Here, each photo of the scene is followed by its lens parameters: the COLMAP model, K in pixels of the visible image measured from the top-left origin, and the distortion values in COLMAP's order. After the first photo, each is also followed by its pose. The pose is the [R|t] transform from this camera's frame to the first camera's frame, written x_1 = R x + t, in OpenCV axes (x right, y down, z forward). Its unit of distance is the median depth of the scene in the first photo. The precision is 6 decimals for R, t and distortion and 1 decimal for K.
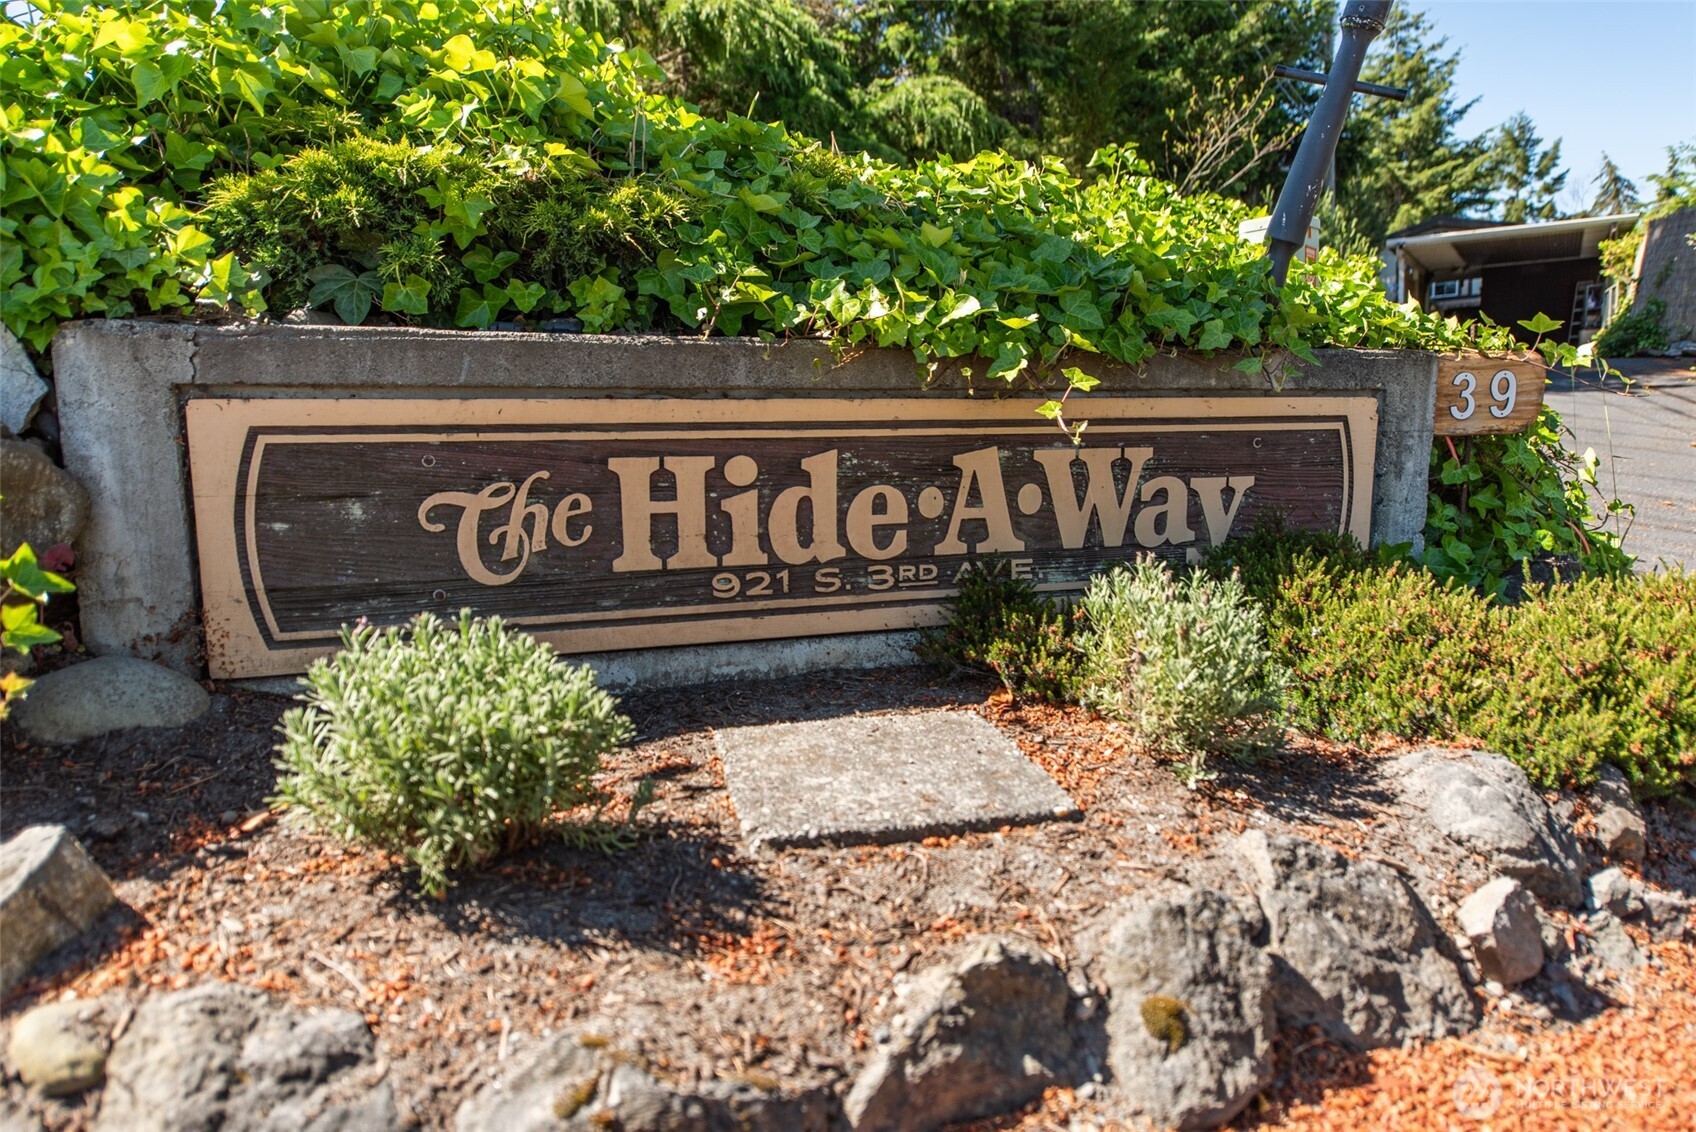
lens RADIAL K [[1164.7, 0, 848.2], [0, 1164.7, 567.0], [0, 0, 1]] dist [0.003585, 0.000373]
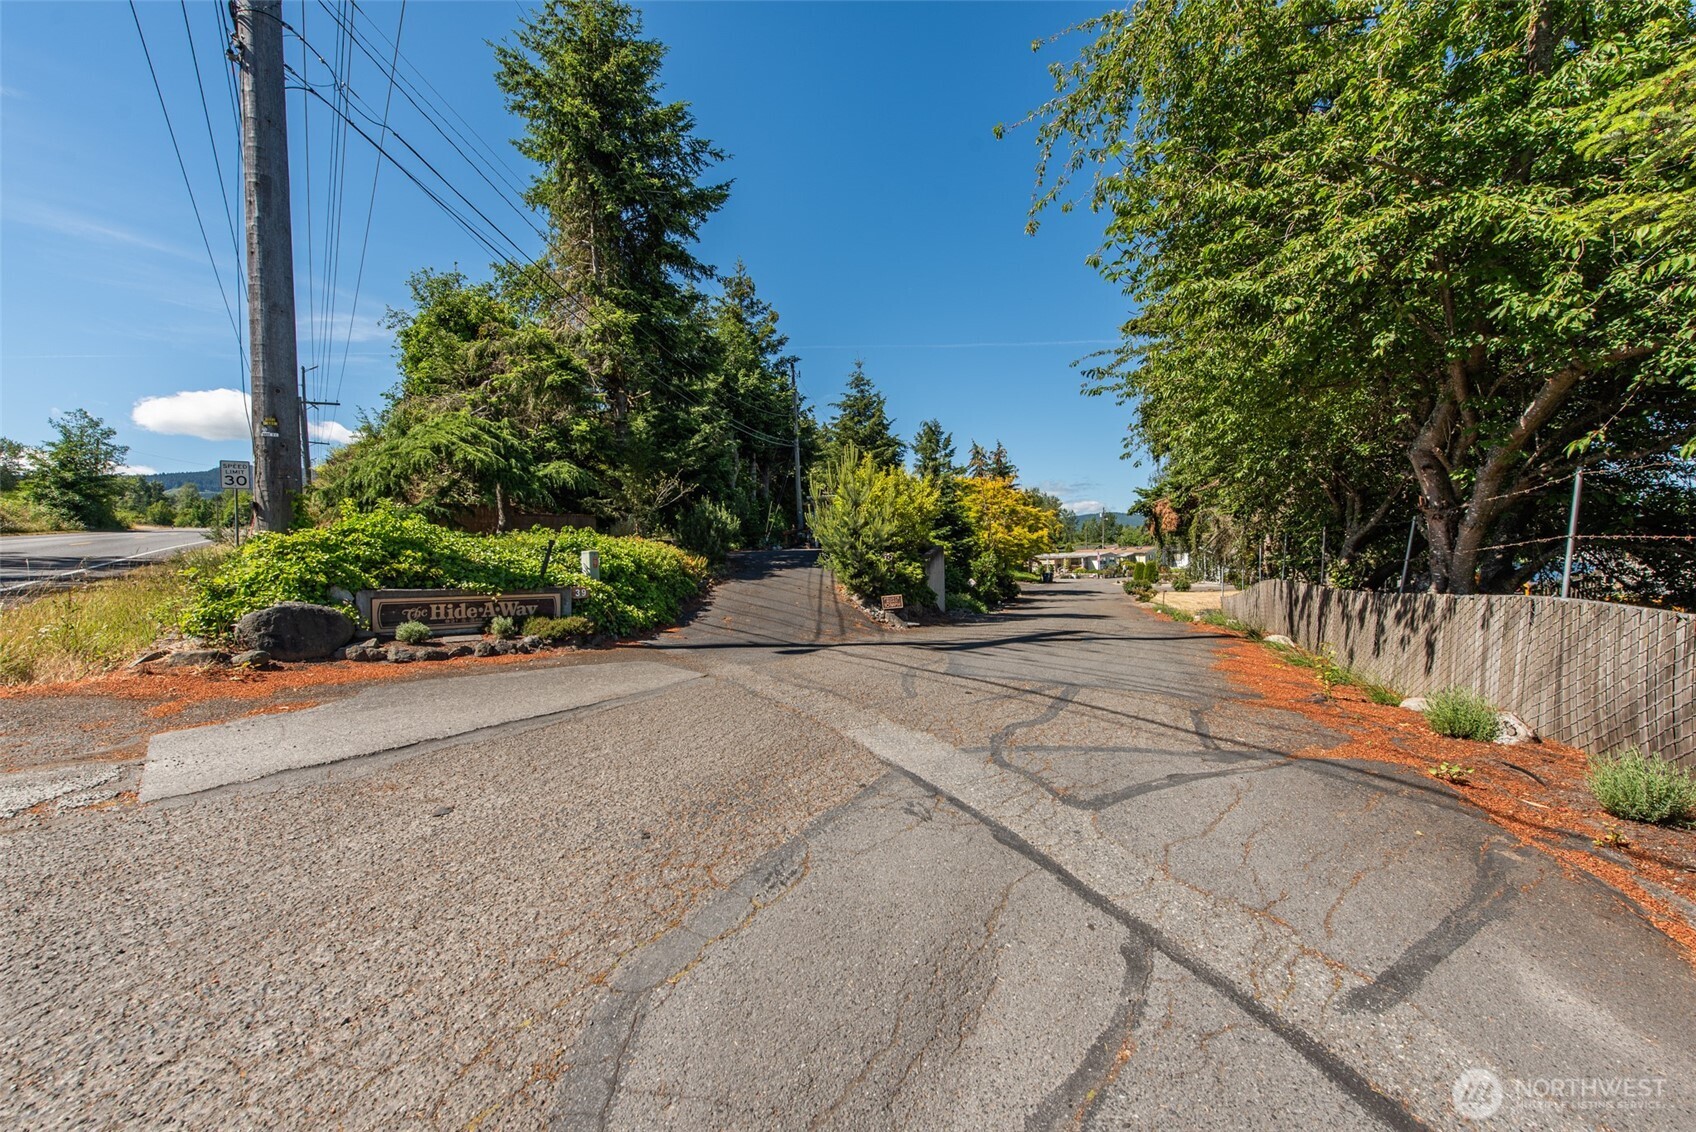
lens RADIAL K [[666.0, 0, 848.0], [0, 666.0, 563.7], [0, 0, 1]] dist [0.013124, -0.003506]
pose [[0.935877, 0.009427, 0.352200, 0.786947], [0.032510, 0.993067, -0.112968, 0.216797], [-0.350823, 0.117174, 0.929082, -3.941800]]
